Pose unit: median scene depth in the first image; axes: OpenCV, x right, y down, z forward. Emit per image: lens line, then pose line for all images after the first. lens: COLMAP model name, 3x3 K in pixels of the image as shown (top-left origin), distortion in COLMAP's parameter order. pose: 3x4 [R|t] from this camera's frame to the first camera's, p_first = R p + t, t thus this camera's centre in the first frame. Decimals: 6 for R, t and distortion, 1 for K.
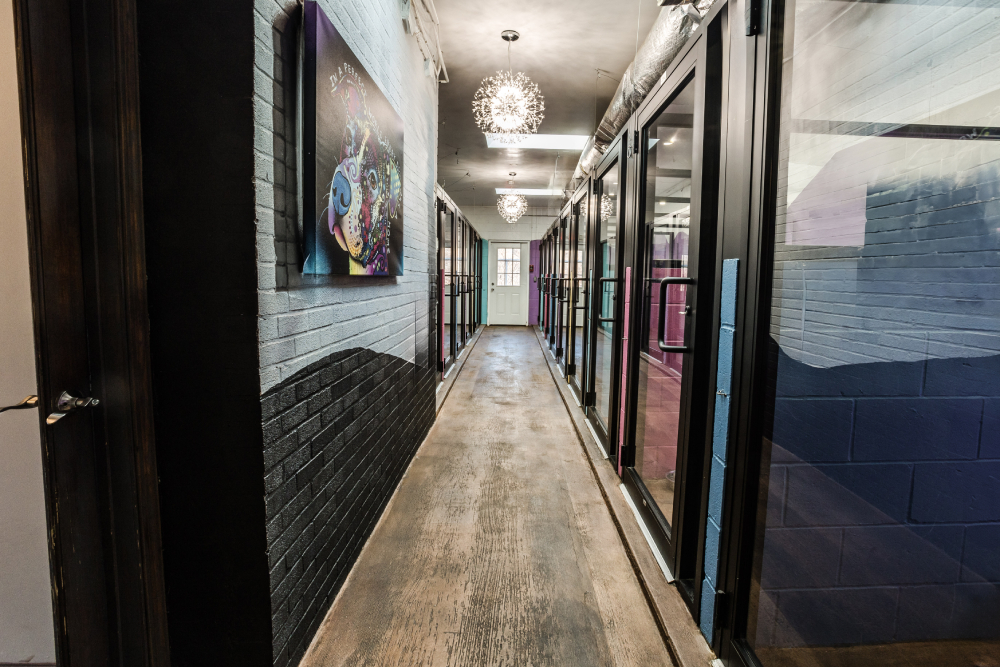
lens RADIAL K [[509.4, 0, 519.2], [0, 509.4, 323.1], [0, 0, 1]] dist [-0.043118, 0.000902]
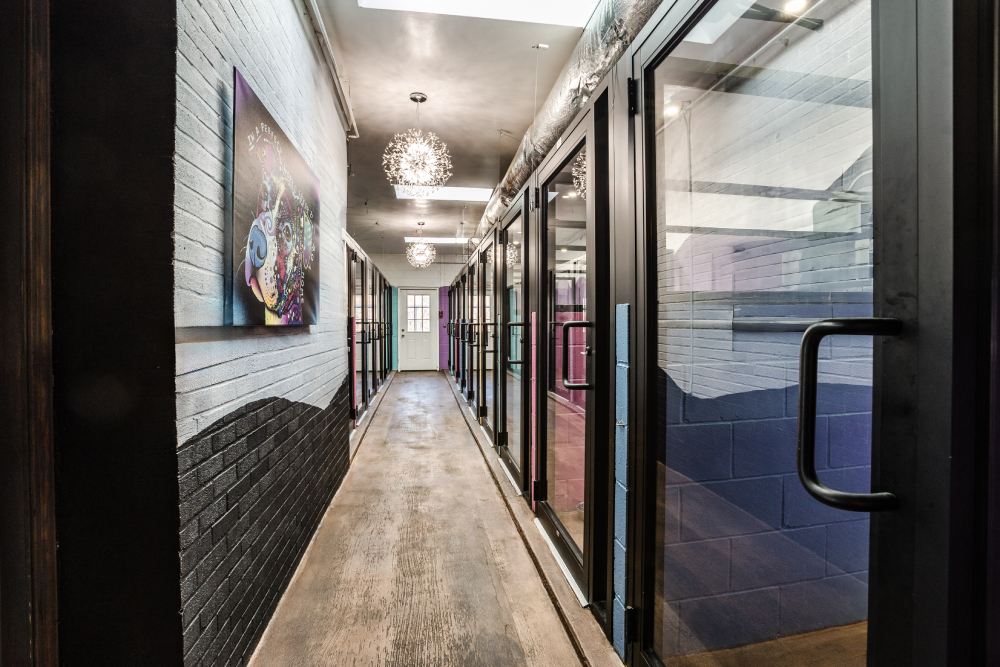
lens RADIAL K [[499.9, 0, 500.0], [0, 499.9, 333.5], [0, 0, 1]] dist [-0.031745, 0.000985]
pose [[0.989692, -0.023577, 0.141256, -0.004632], [0.032955, 0.997379, -0.064420, 0.000497], [-0.139367, 0.068411, 0.987875, -0.021820]]
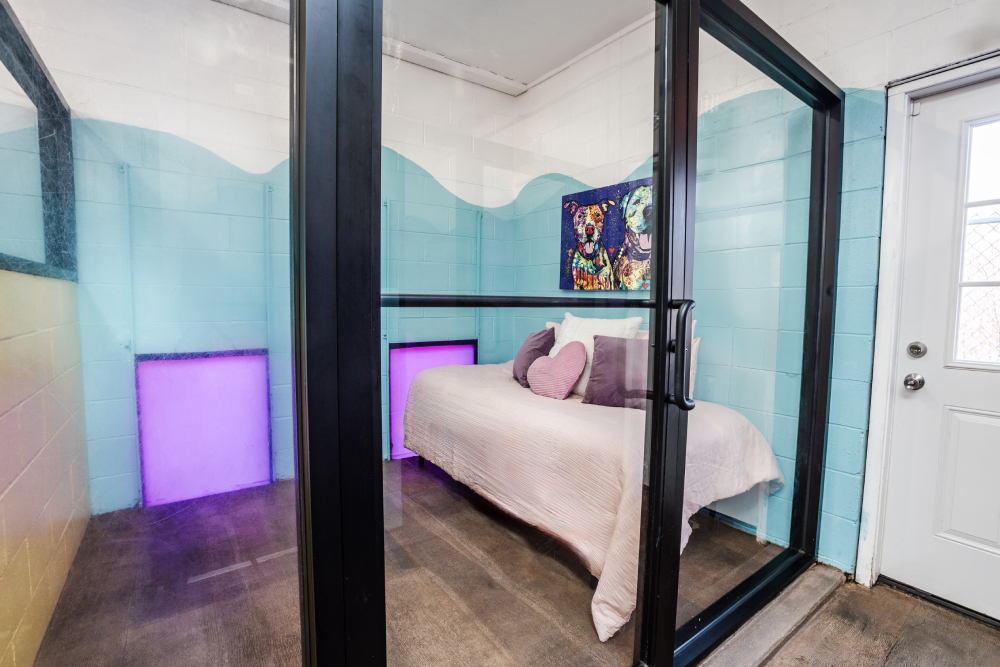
lens RADIAL K [[457.6, 0, 497.0], [0, 457.6, 329.8], [0, 0, 1]] dist [-0.074945, 0.030467]
pose [[0.581925, 0.045151, -0.811988, -0.043766], [-0.074371, 0.997228, 0.002152, -0.214237], [0.809835, 0.059136, 0.583670, 2.341293]]
